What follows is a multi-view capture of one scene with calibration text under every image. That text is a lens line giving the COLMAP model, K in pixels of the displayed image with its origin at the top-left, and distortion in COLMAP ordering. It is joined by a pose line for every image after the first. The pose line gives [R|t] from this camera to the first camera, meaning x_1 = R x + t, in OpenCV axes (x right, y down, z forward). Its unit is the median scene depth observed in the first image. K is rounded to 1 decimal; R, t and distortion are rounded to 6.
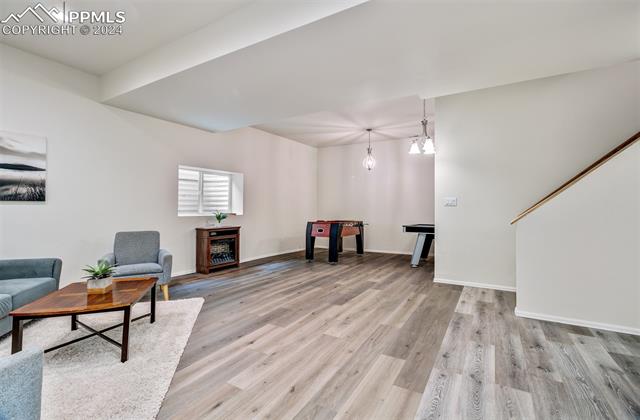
lens RADIAL K [[295.9, 0, 323.4], [0, 295.9, 217.2], [0, 0, 1]] dist [0.000853, 0.000252]
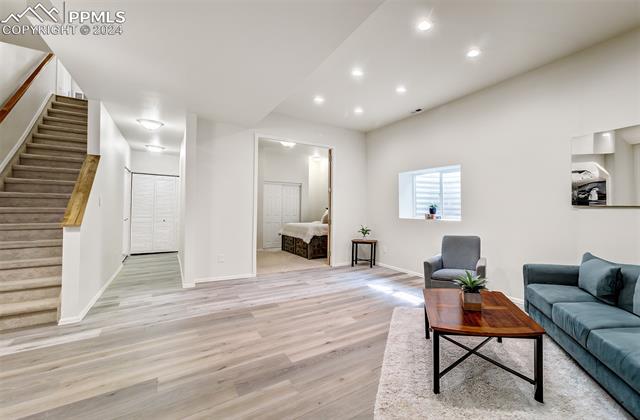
lens RADIAL K [[295.9, 0, 323.4], [0, 295.9, 217.2], [0, 0, 1]] dist [0.000853, 0.000252]
pose [[-0.844371, -0.017914, 0.535460, -0.757634], [0.011832, 0.998574, 0.052066, -0.085838], [-0.535629, 0.050299, -0.842954, 1.795794]]
